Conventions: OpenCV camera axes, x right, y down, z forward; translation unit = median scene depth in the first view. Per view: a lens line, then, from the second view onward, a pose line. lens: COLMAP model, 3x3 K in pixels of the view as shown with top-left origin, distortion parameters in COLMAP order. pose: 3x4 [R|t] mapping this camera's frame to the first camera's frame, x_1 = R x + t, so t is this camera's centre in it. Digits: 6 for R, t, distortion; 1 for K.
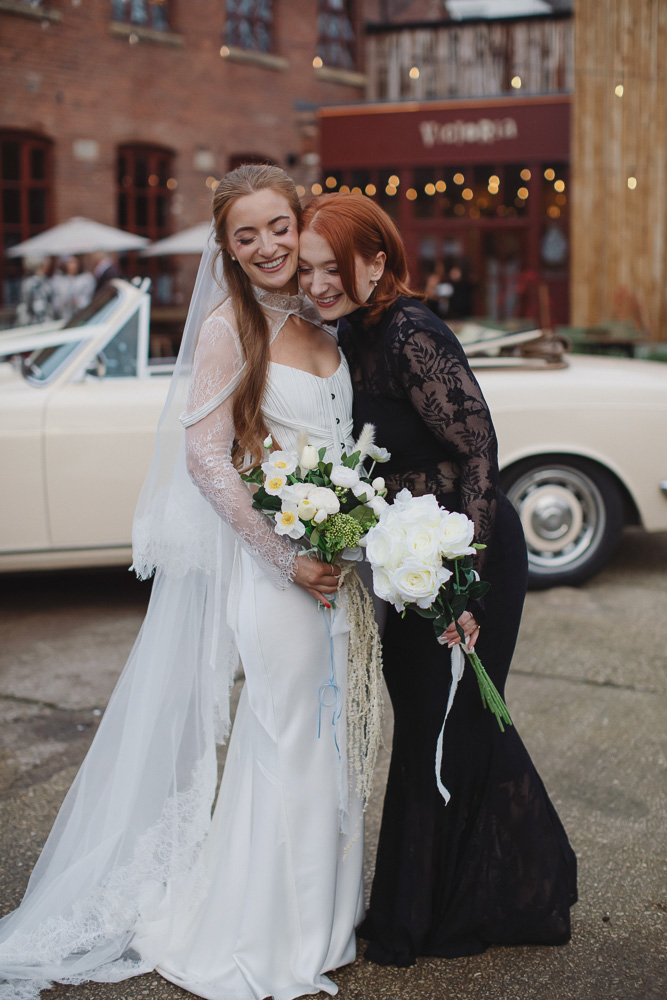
lens RADIAL K [[1445.6, 0, 328.1], [0, 1445.6, 500.9], [0, 0, 1]] dist [-0.109255, 0.000000]
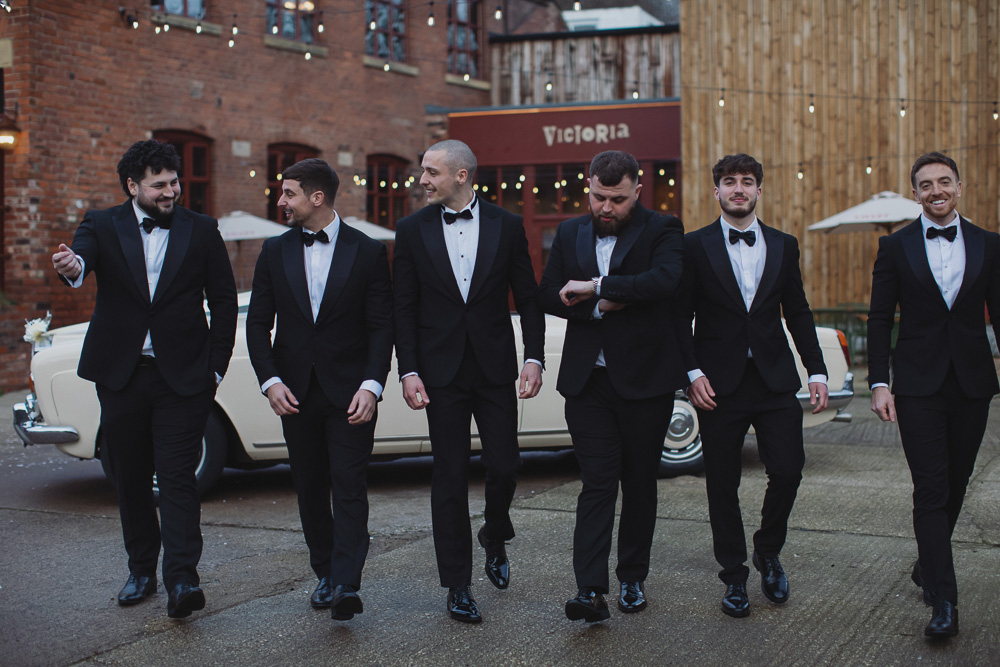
lens RADIAL K [[1445.6, 0, 502.1], [0, 1445.6, 325.8], [0, 0, 1]] dist [-0.109255, 0.000000]
pose [[0.999012, -0.001978, 0.044390, -0.018507], [0.007059, 0.993388, -0.114591, 0.018382], [-0.043870, 0.114791, 0.992420, -0.094123]]
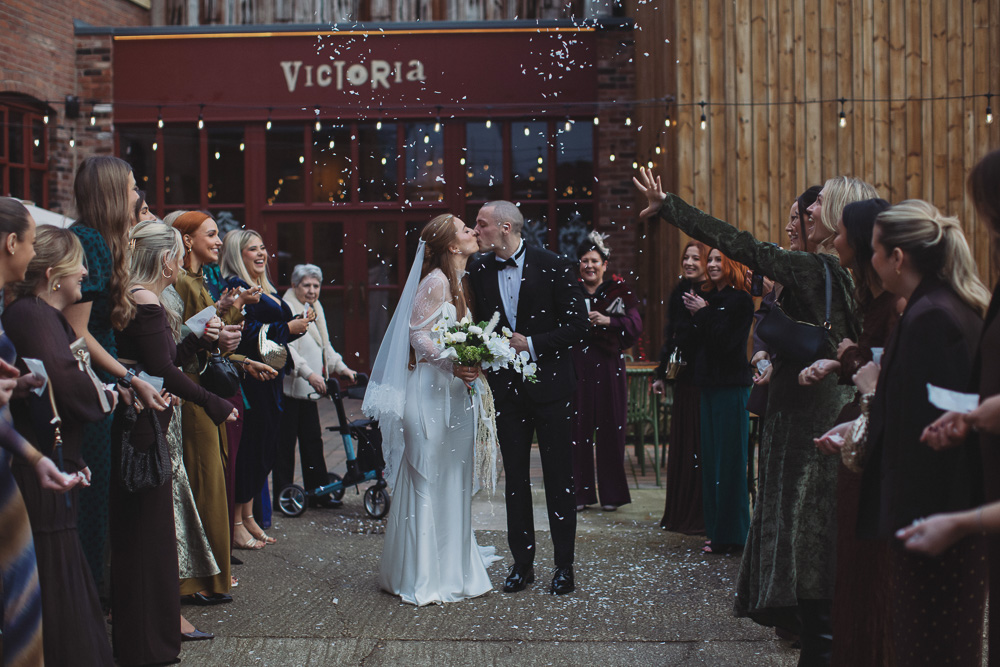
lens RADIAL K [[1445.6, 0, 499.7], [0, 1445.6, 332.0], [0, 0, 1]] dist [-0.109255, 0.000000]
pose [[0.902081, -0.020330, 0.431088, -0.166518], [0.071817, 0.992034, -0.103497, -0.068490], [-0.425550, 0.124323, 0.896354, 0.434811]]
